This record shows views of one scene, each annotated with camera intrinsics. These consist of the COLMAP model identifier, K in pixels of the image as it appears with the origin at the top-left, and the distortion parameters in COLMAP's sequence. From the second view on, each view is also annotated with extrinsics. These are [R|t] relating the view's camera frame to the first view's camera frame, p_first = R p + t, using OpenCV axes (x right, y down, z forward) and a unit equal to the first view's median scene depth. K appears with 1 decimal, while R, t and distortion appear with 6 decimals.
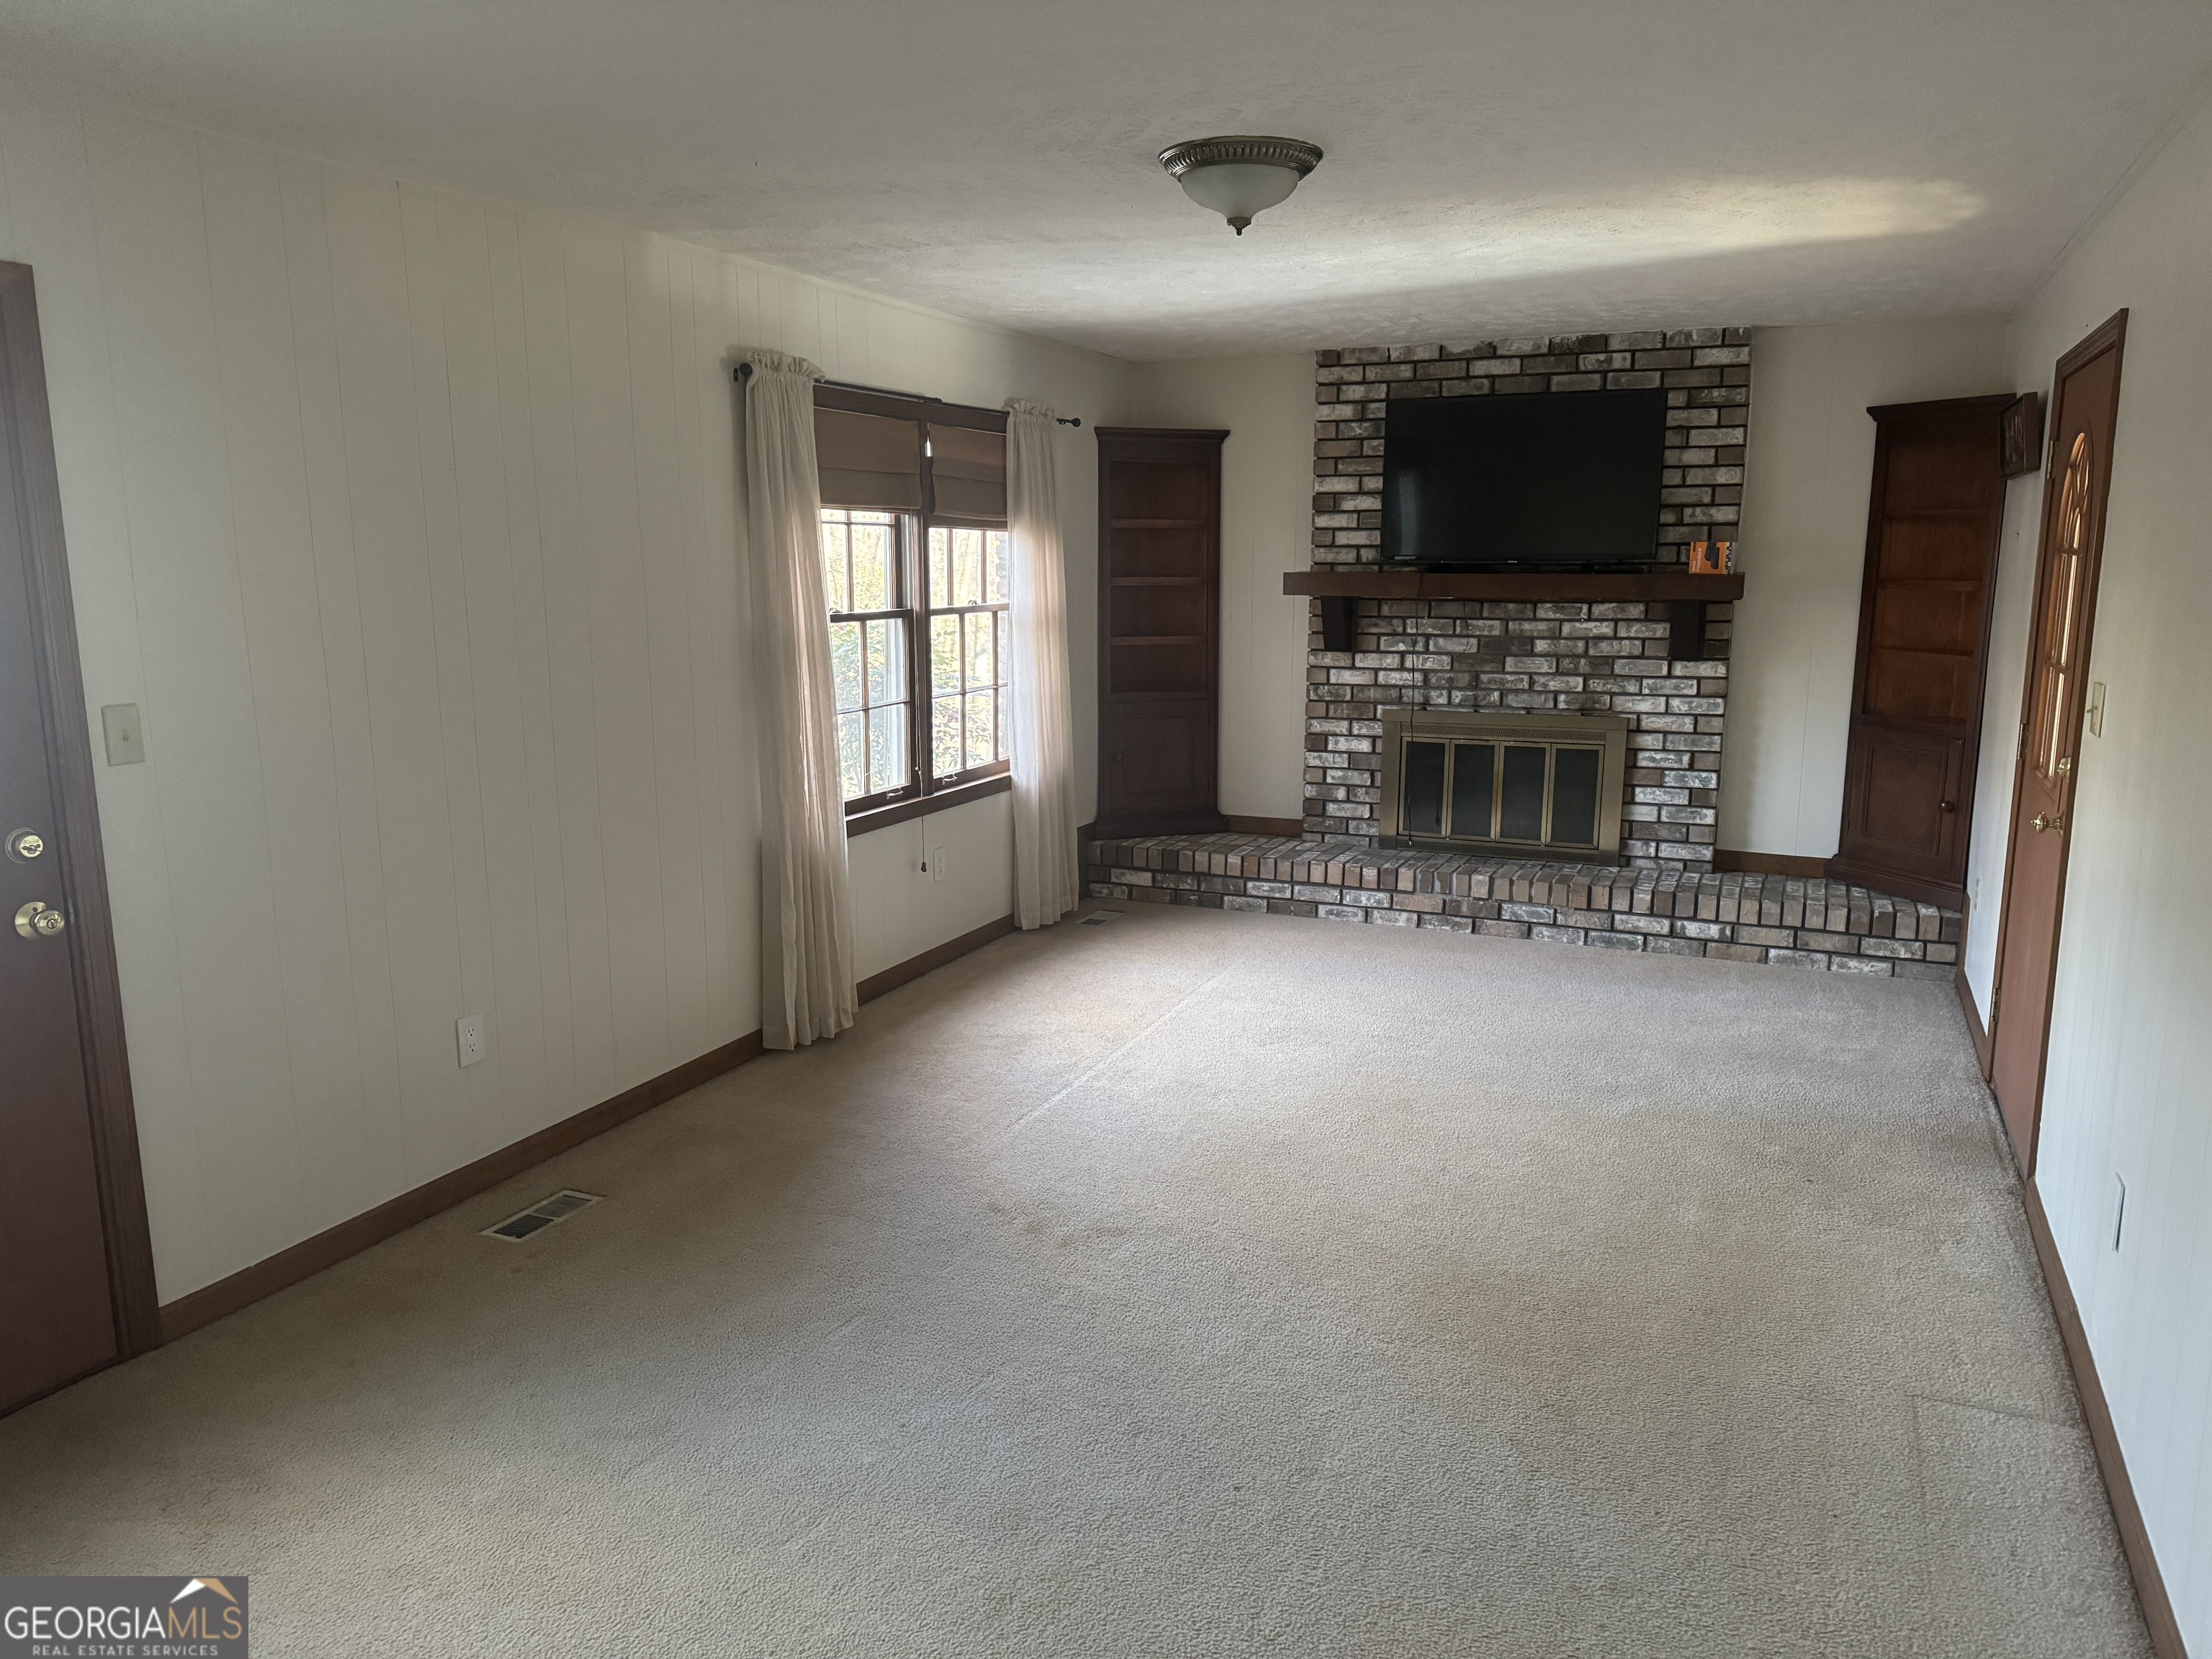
lens RADIAL K [[1556.5, 0, 1095.2], [0, 1556.5, 850.4], [0, 0, 1]] dist [0.081411, -0.067338]
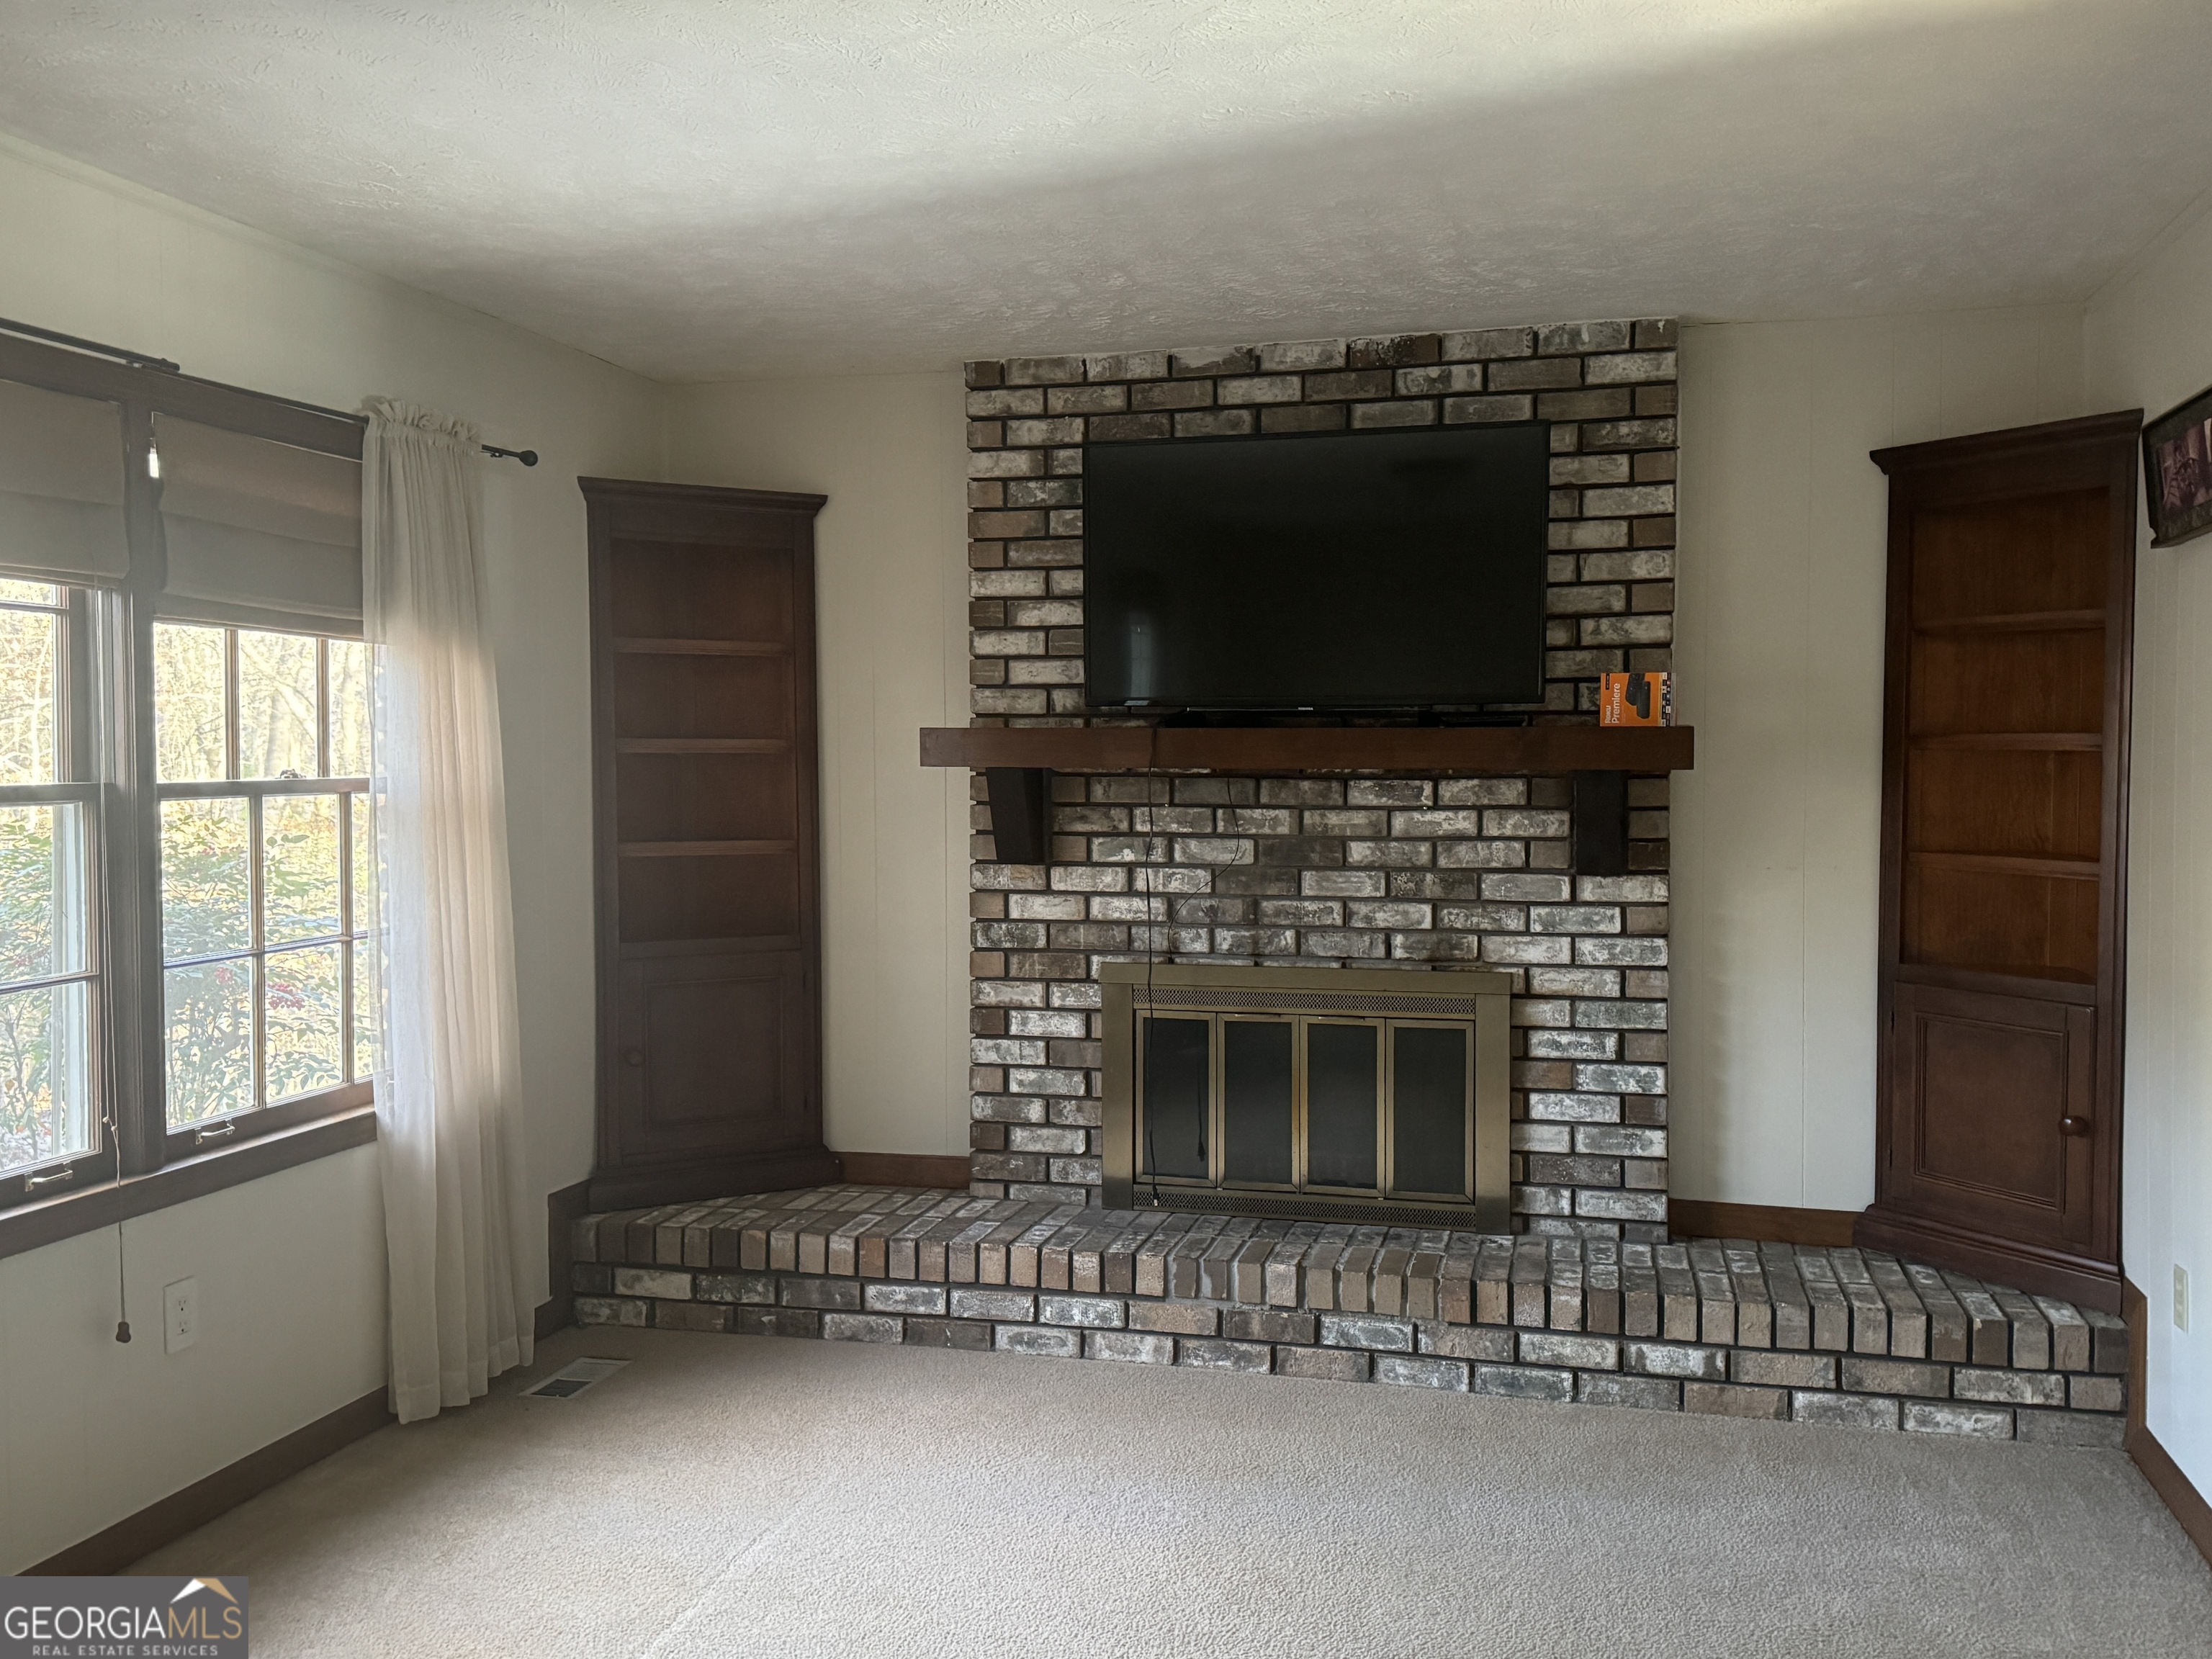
lens RADIAL K [[1882.3, 0, 1114.9], [0, 1882.3, 848.9], [0, 0, 1]] dist [0.078110, 0.006002]
pose [[0.984766, -0.010062, 0.173591, 0.074077], [0.034604, 0.989696, -0.138940, -0.037923], [-0.170404, 0.142831, 0.974968, 0.336667]]
